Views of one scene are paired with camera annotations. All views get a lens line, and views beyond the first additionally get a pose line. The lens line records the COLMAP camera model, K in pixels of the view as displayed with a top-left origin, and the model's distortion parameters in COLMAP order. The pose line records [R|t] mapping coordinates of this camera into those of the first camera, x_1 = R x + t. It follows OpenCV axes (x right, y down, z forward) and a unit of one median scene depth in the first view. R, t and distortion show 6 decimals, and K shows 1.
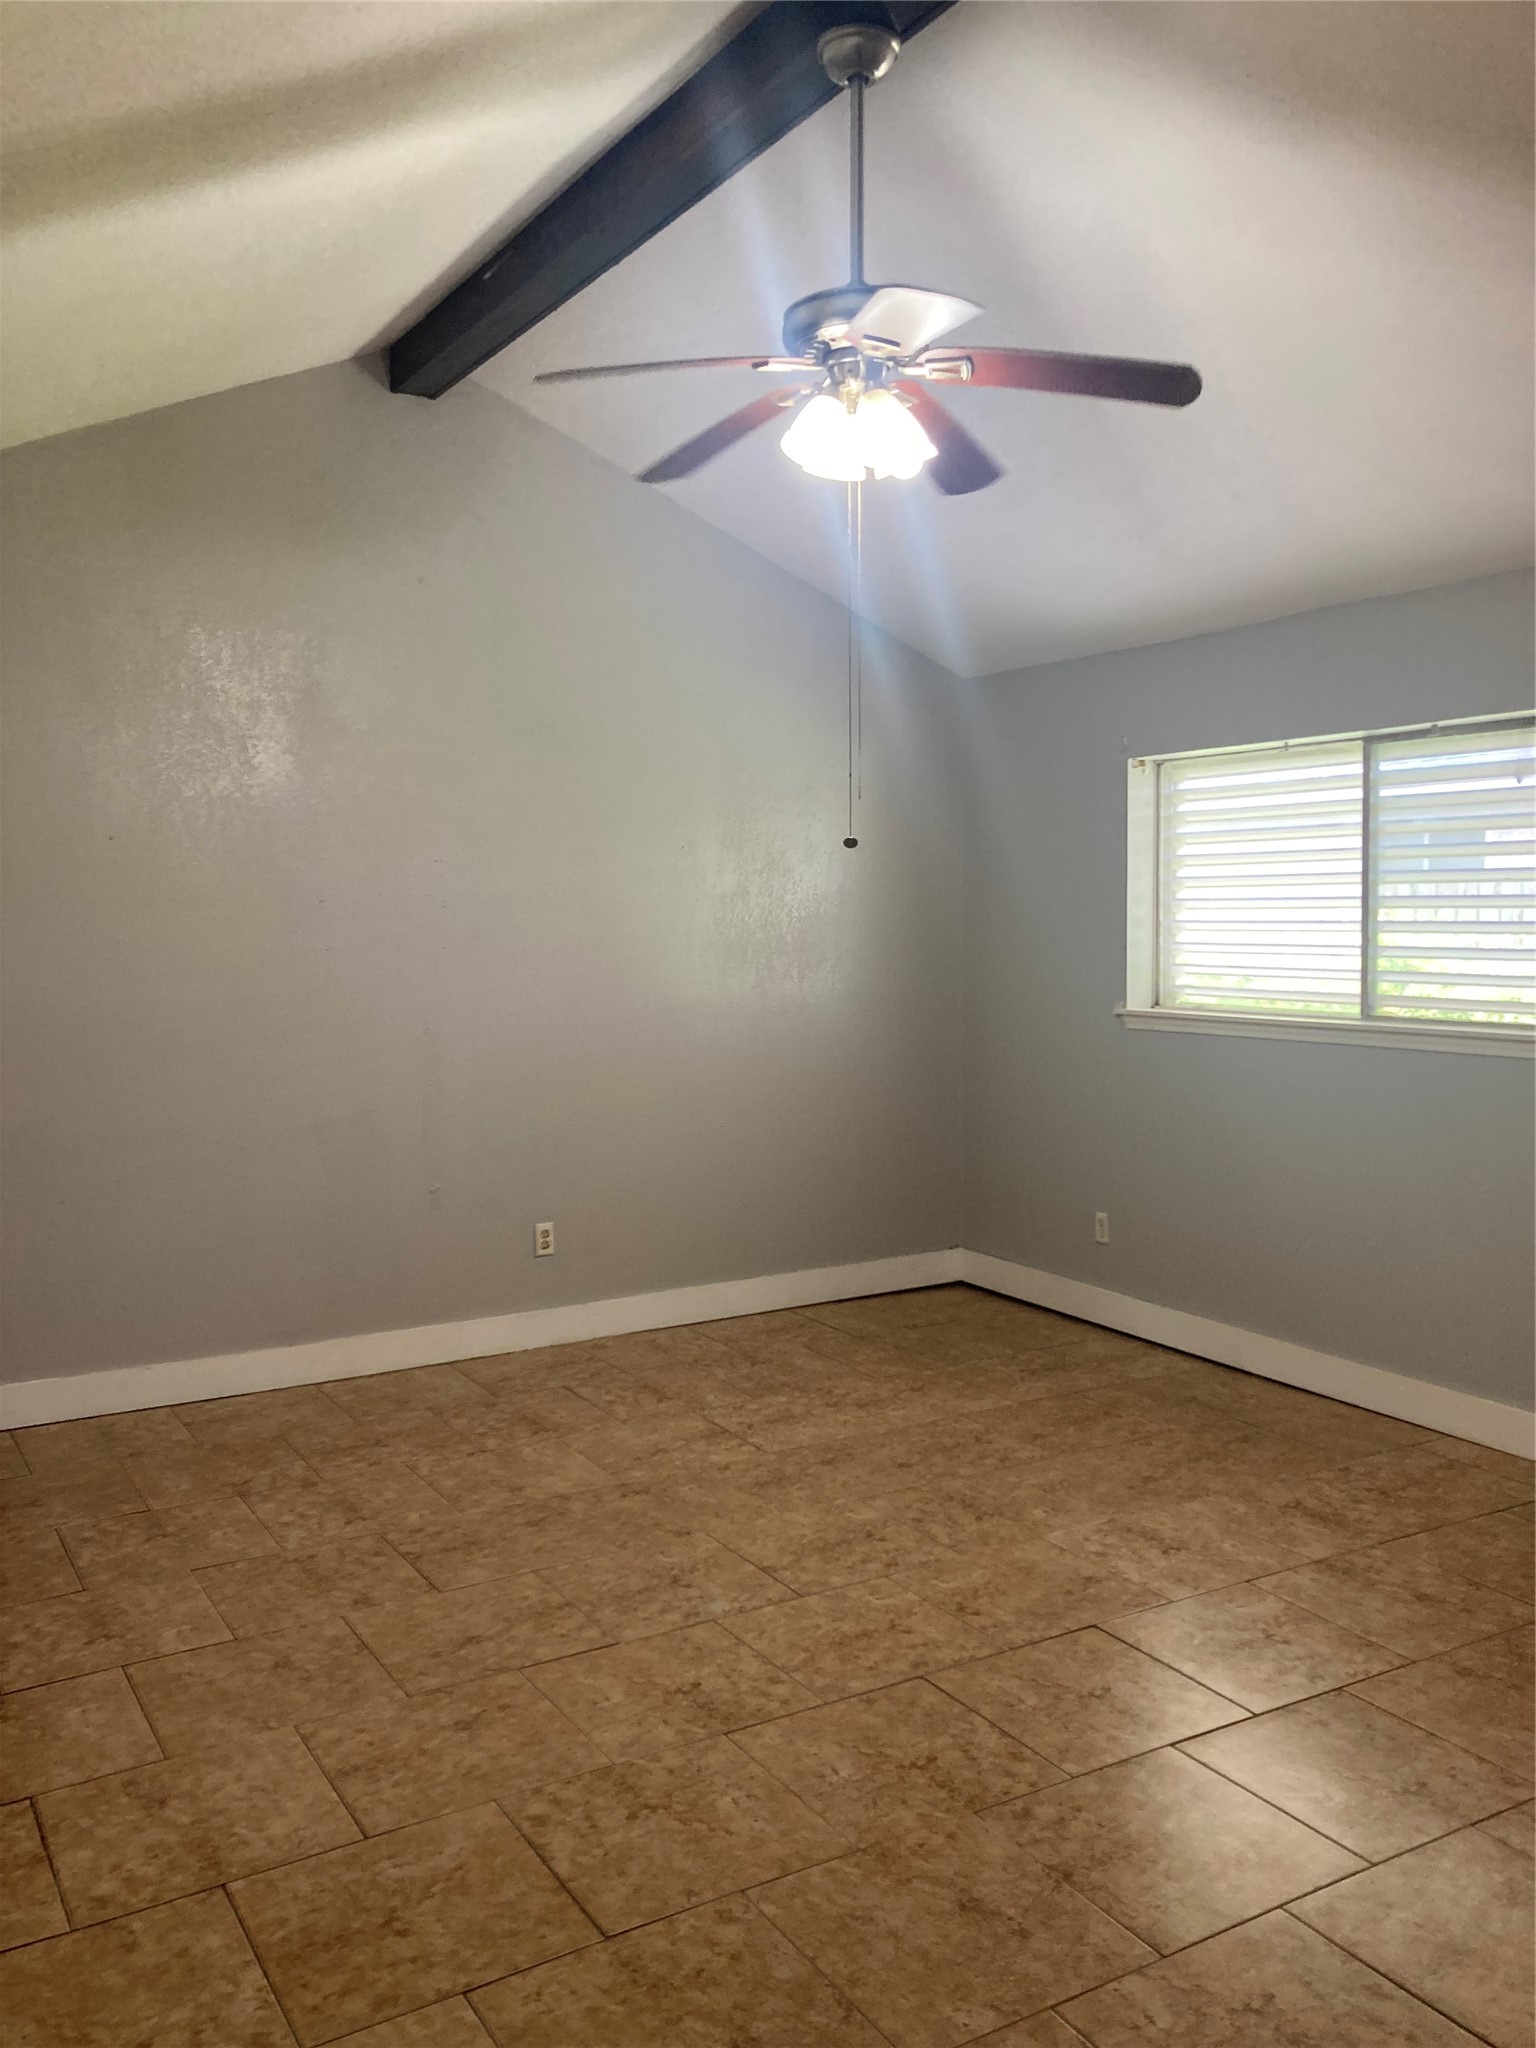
lens RADIAL K [[1688.9, 0, 773.0], [0, 1688.9, 1053.2], [0, 0, 1]] dist [0.052159, -0.060027]
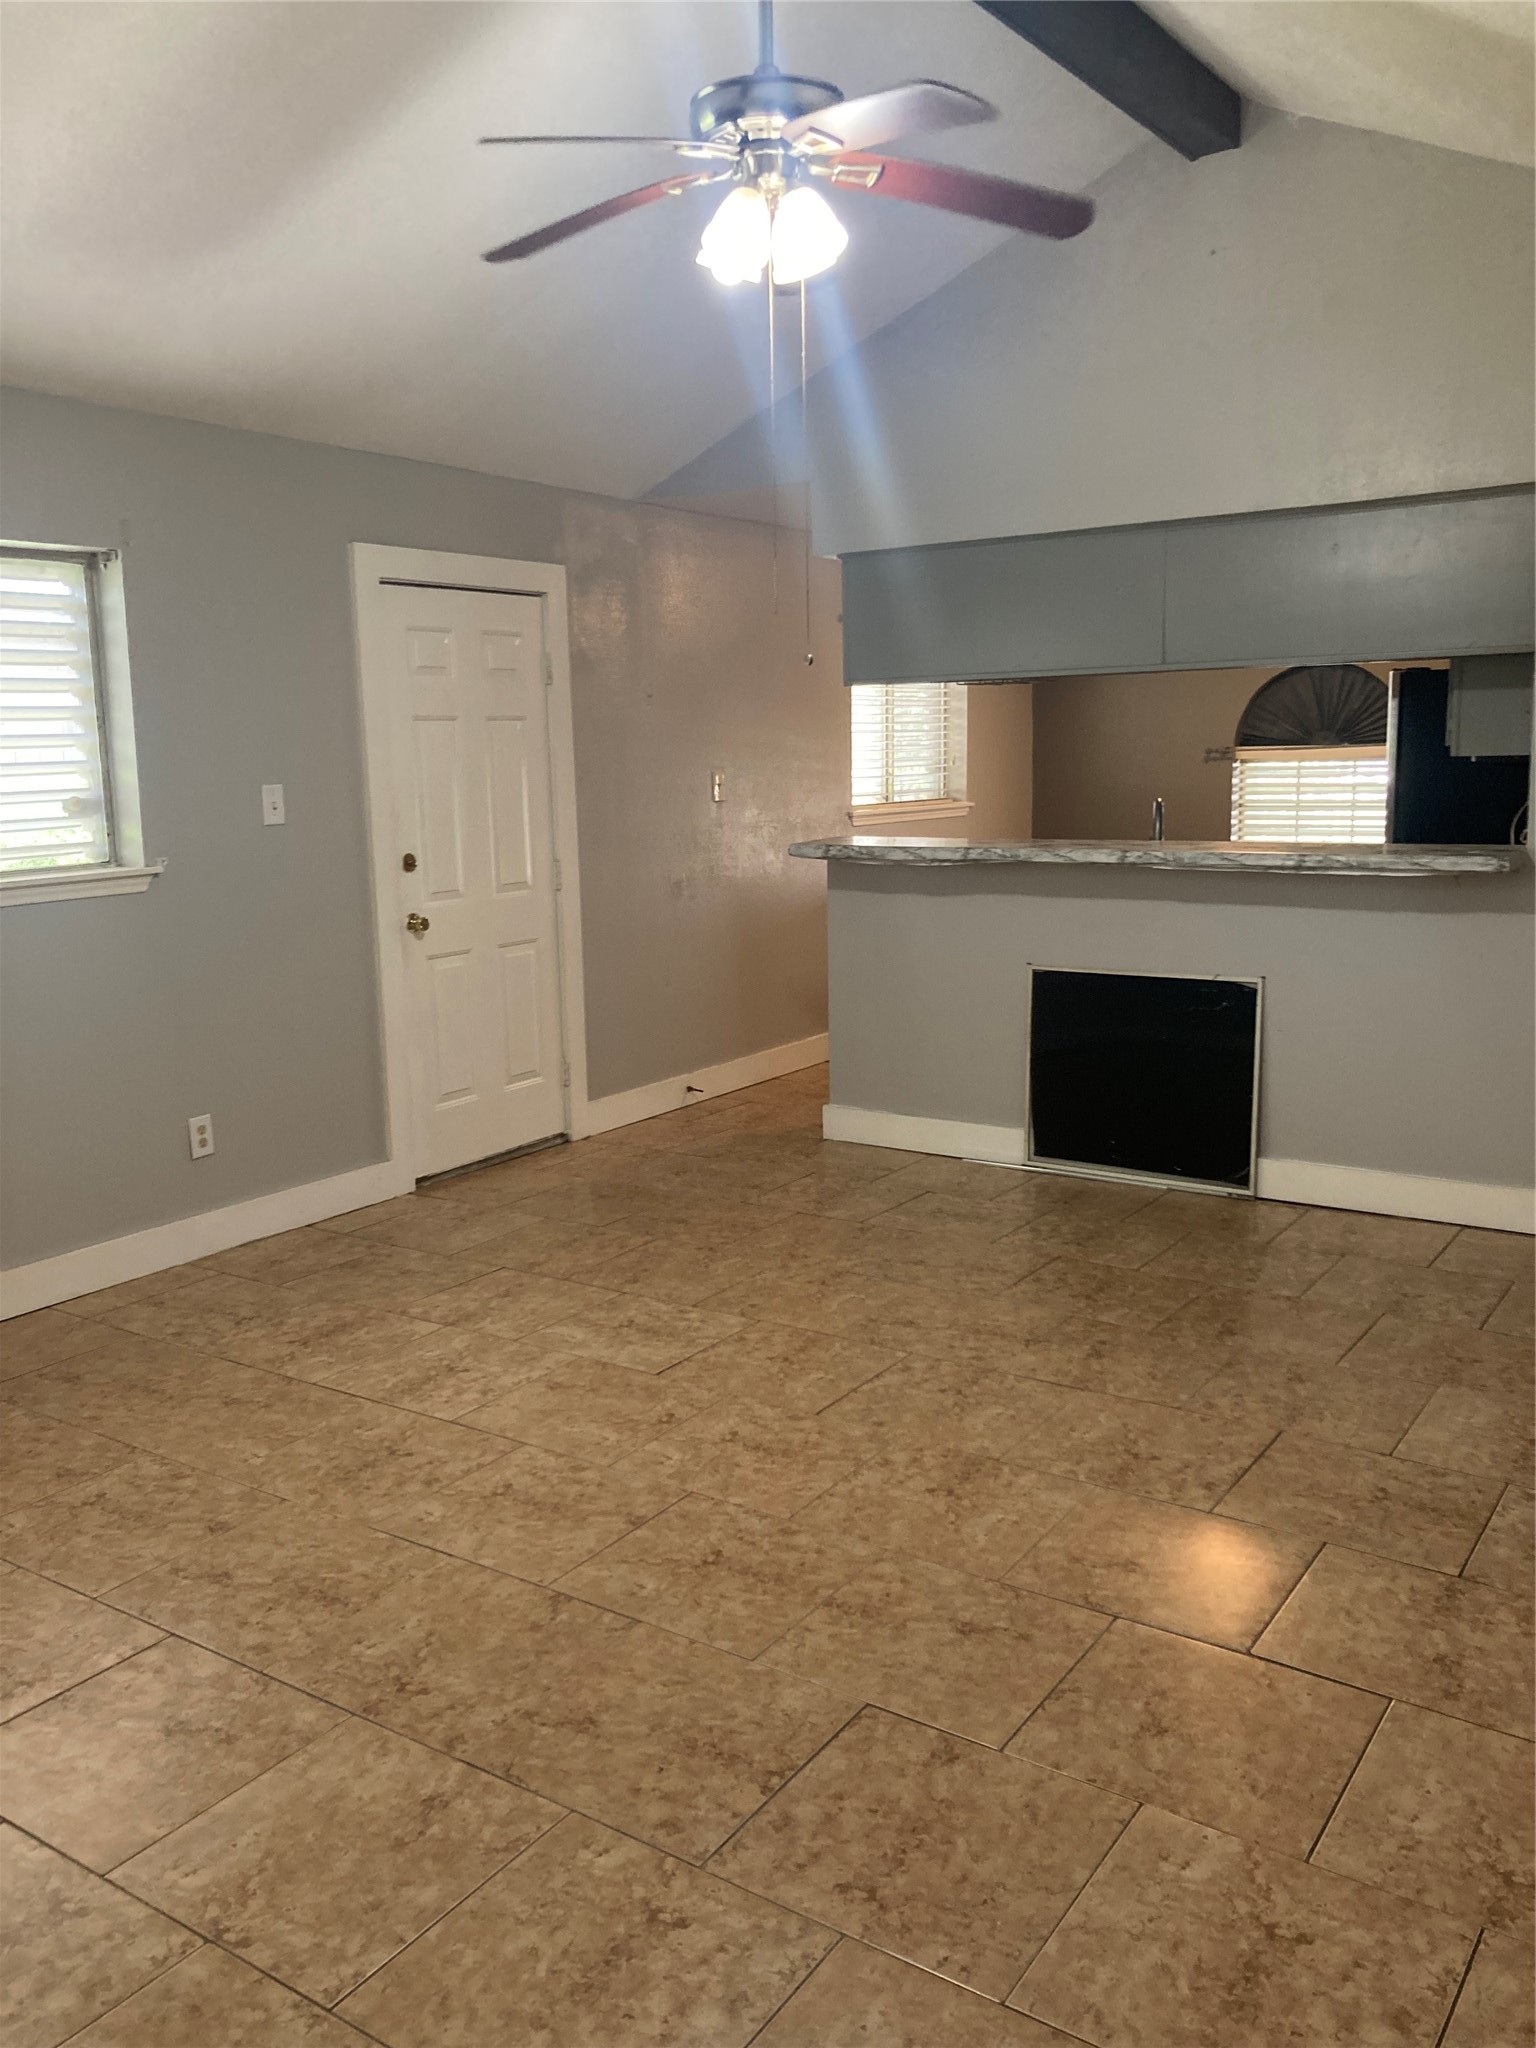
lens RADIAL K [[1628.1, 0, 768.0], [0, 1628.1, 1024.0], [0, 0, 1]] dist [-0.016142, 0.010402]
pose [[-0.417654, -0.136301, 0.898324, -0.736198], [0.106639, 0.974498, 0.197438, -0.088175], [-0.902326, 0.178257, -0.392468, 1.248521]]
